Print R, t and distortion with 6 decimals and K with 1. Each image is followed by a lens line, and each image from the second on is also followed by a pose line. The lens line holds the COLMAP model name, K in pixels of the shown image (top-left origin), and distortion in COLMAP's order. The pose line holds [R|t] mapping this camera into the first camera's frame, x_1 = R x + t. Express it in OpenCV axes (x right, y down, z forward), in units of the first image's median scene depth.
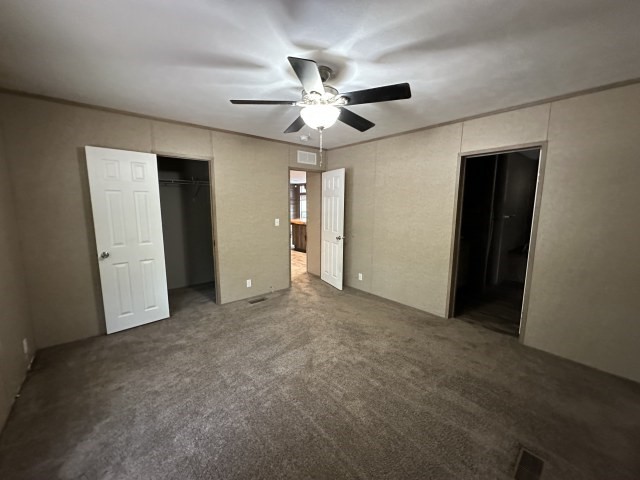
lens RADIAL K [[255.8, 0, 320.0], [0, 255.8, 240.0], [0, 0, 1]] dist [0.010826, -0.000009]
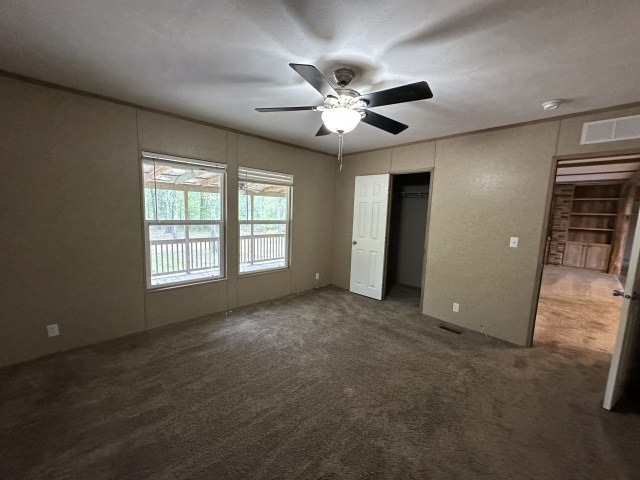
lens RADIAL K [[255.8, 0, 320.0], [0, 255.8, 240.0], [0, 0, 1]] dist [0.010826, -0.000009]
pose [[0.062514, 0.116932, -0.991170, 0.596973], [-0.175354, 0.978951, 0.104431, -0.069321], [0.982519, 0.167278, 0.081703, 0.534546]]
